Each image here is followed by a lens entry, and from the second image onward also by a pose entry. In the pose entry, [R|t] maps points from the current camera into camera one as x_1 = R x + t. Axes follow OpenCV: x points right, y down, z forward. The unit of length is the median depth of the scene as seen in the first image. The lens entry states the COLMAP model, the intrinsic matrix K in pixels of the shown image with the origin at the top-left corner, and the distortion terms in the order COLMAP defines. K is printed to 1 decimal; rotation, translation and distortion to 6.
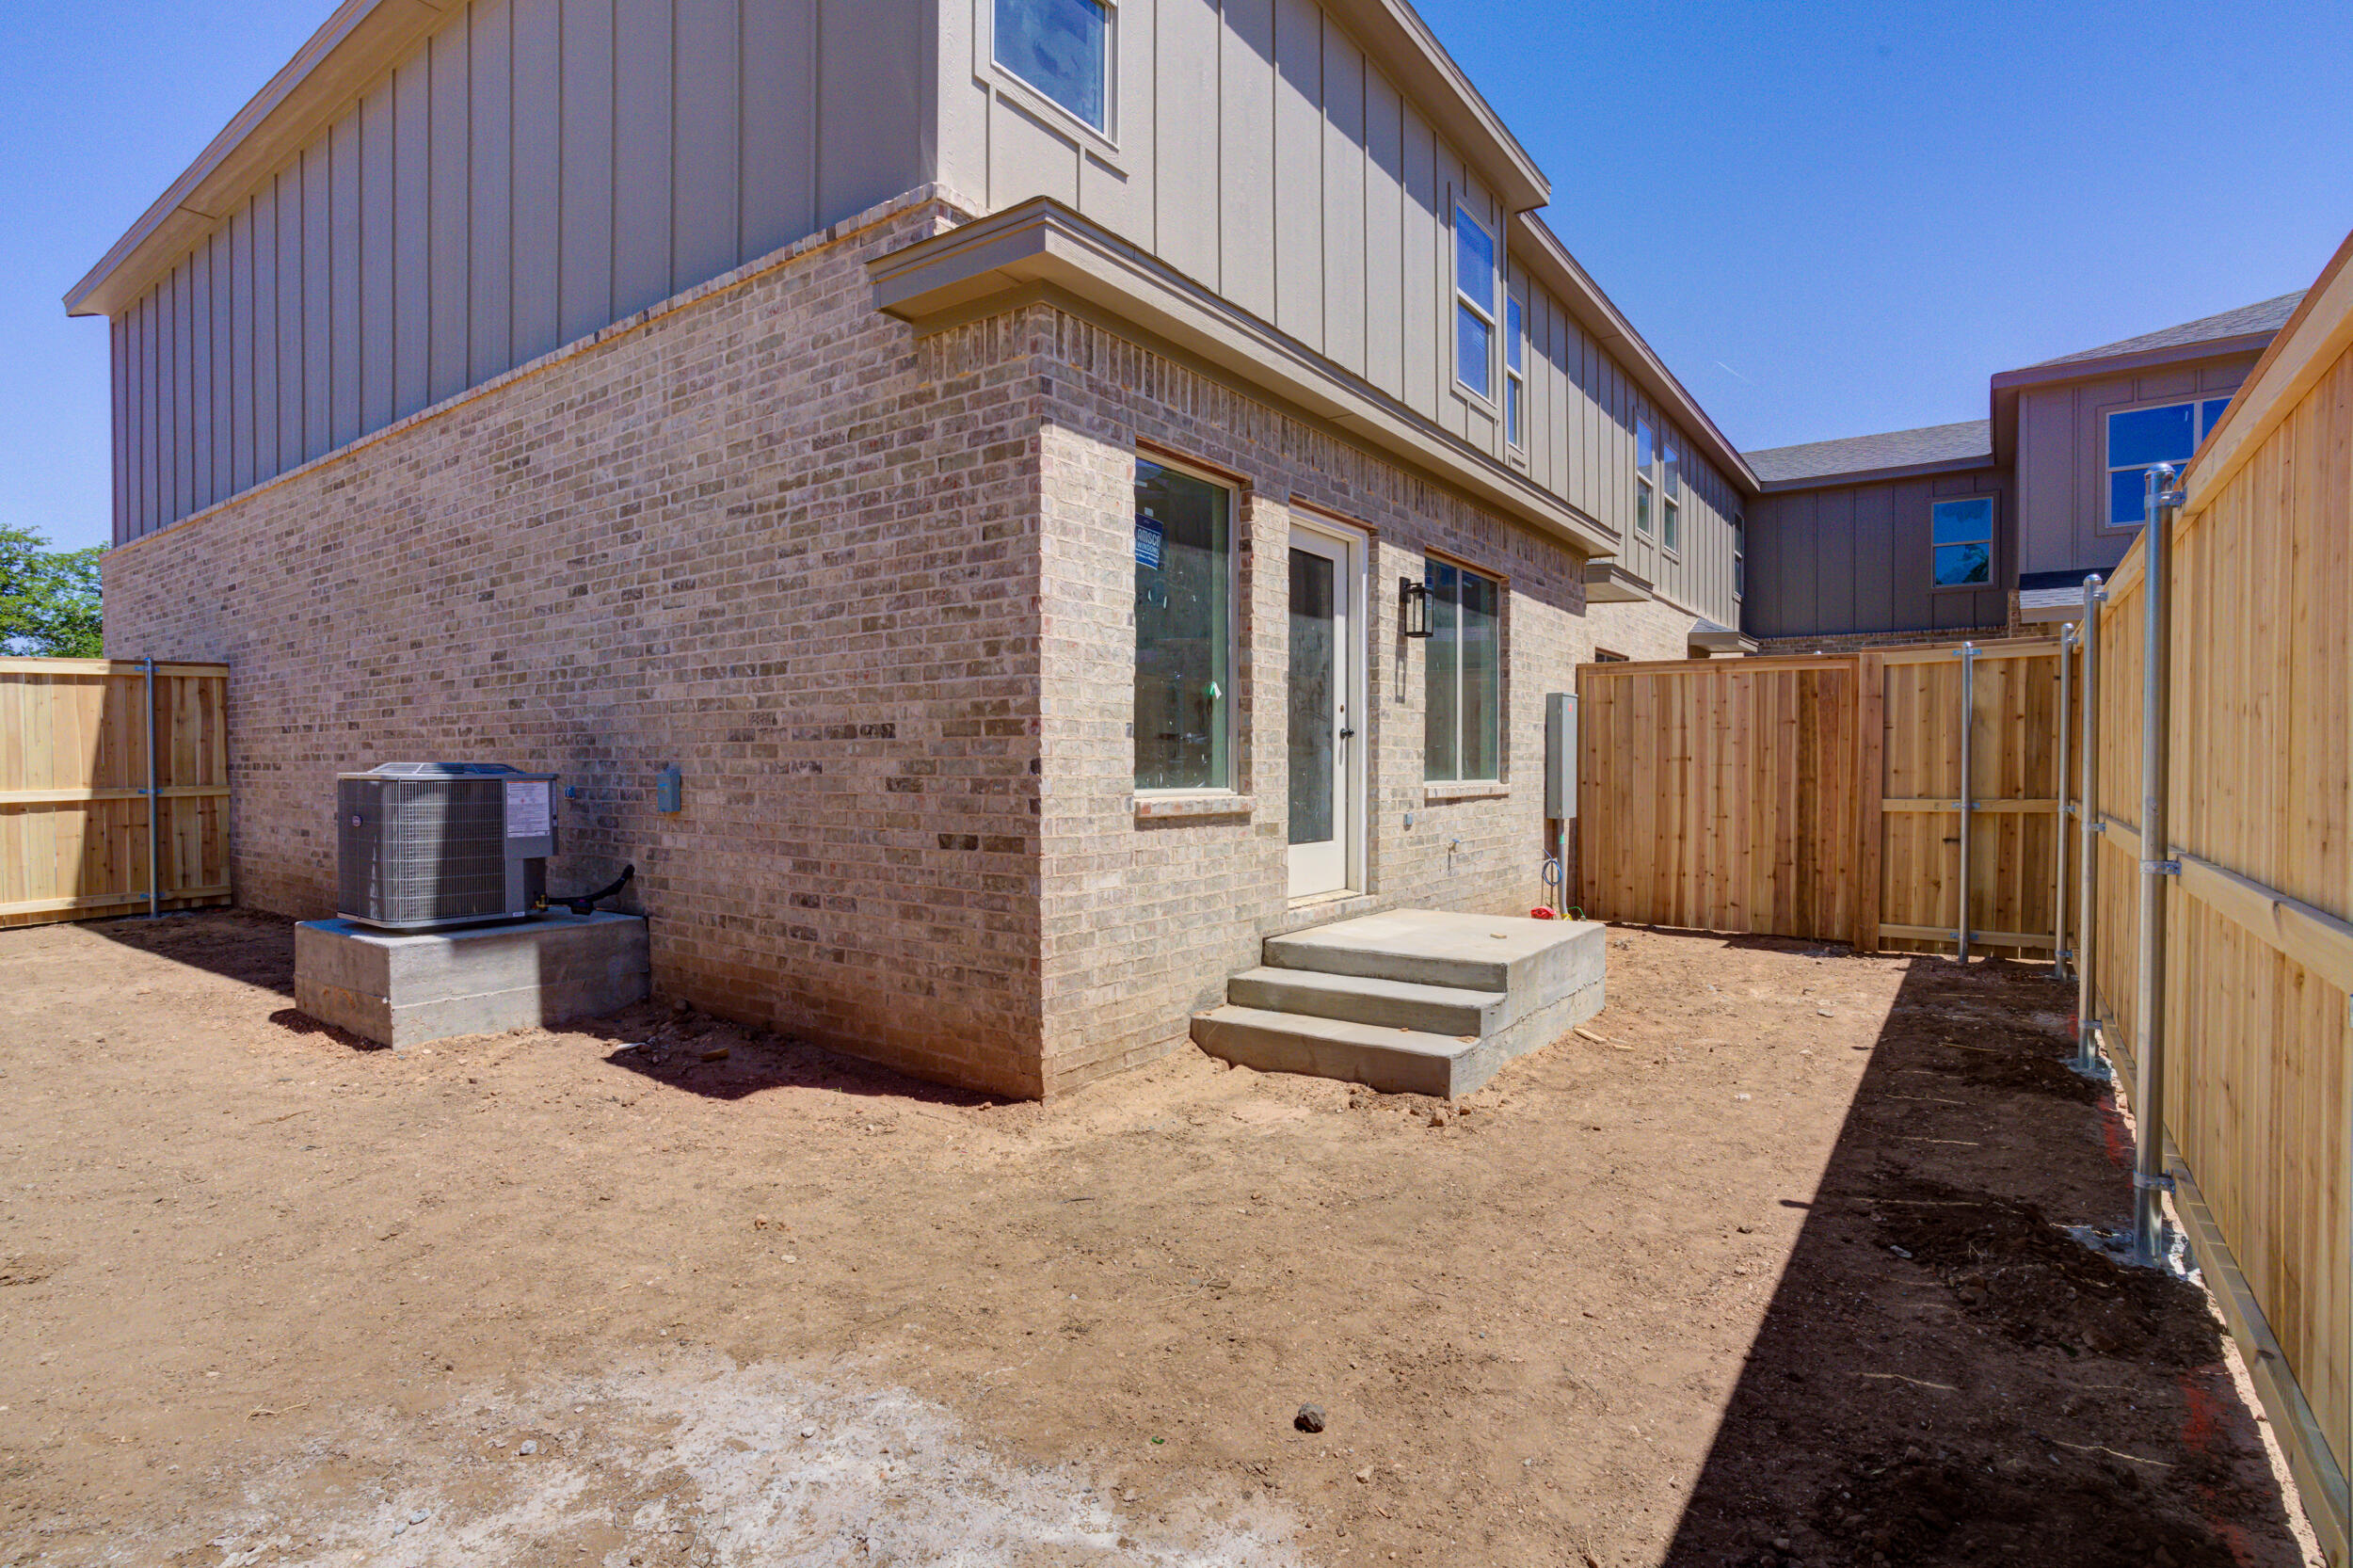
lens RADIAL K [[1194.3, 0, 1136.4], [0, 1194.3, 790.4], [0, 0, 1]] dist [-0.073592, 0.050472]
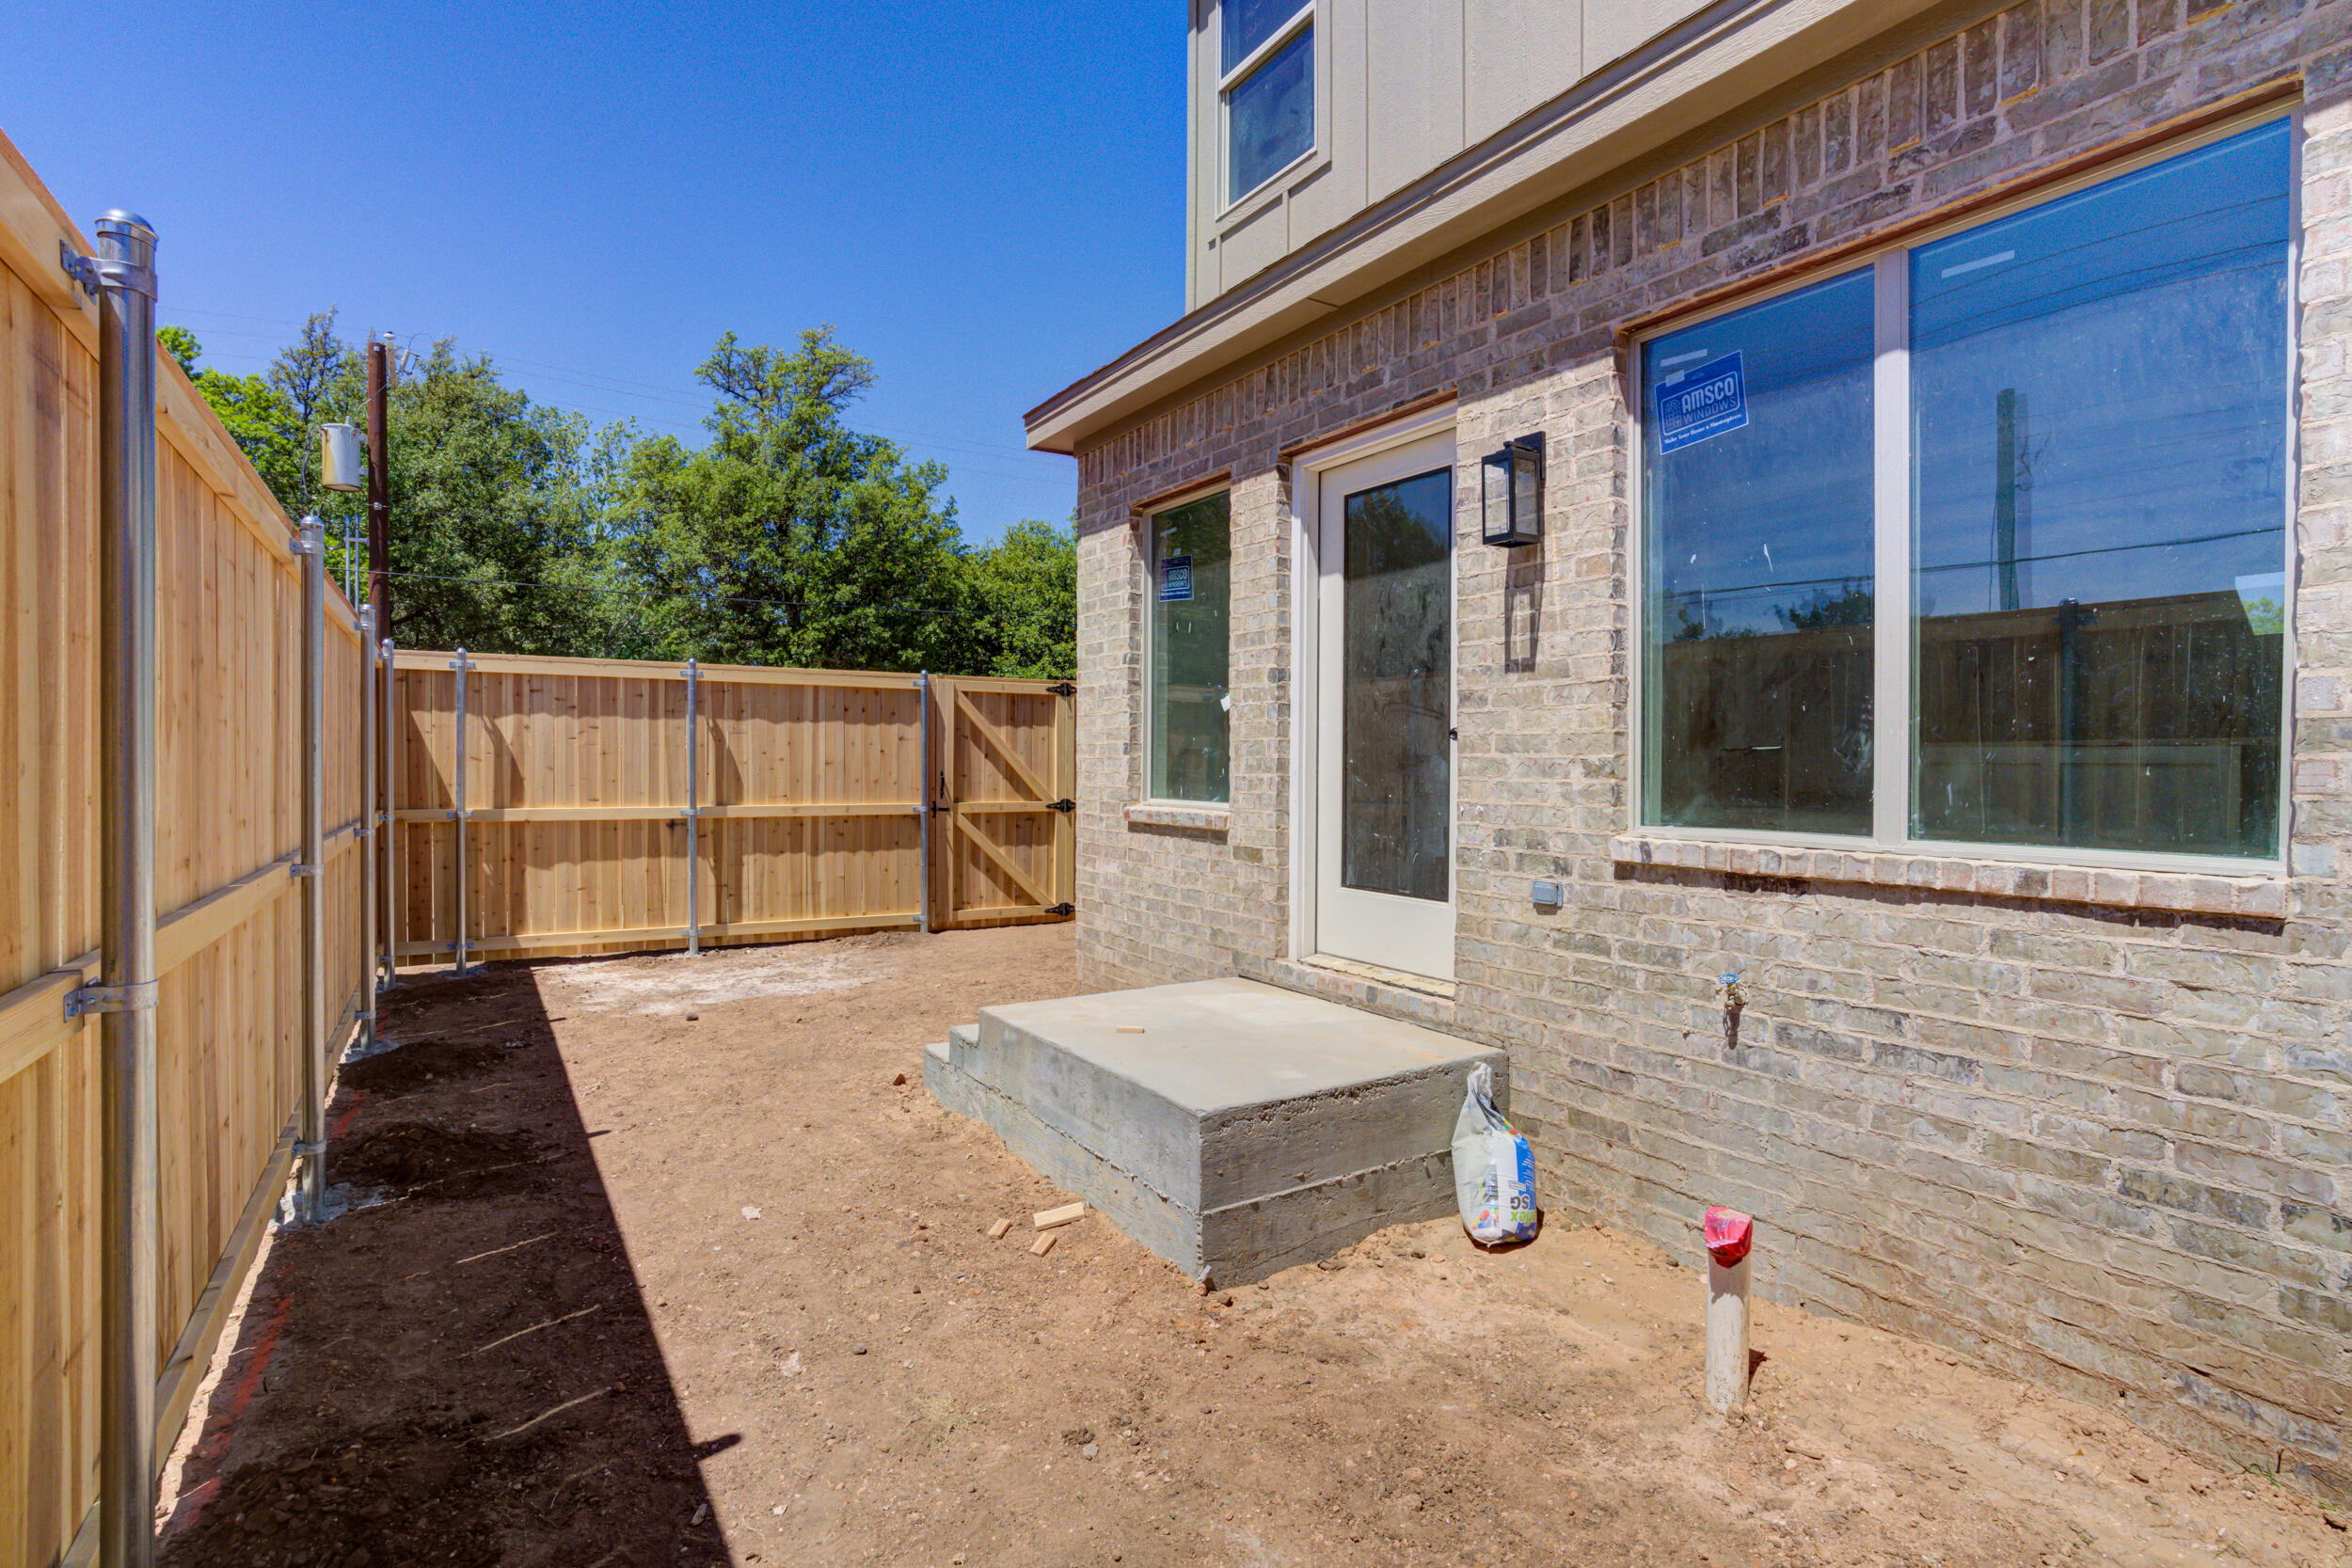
lens RADIAL K [[1148.2, 0, 1176.0], [0, 1148.2, 784.0], [0, 0, 1]] dist [-0.069860, 0.038284]
pose [[-0.364271, 0.012508, -0.931209, 0.955273], [-0.026762, 0.999356, 0.023892, -0.039114], [0.930909, 0.033624, -0.363701, 1.314650]]
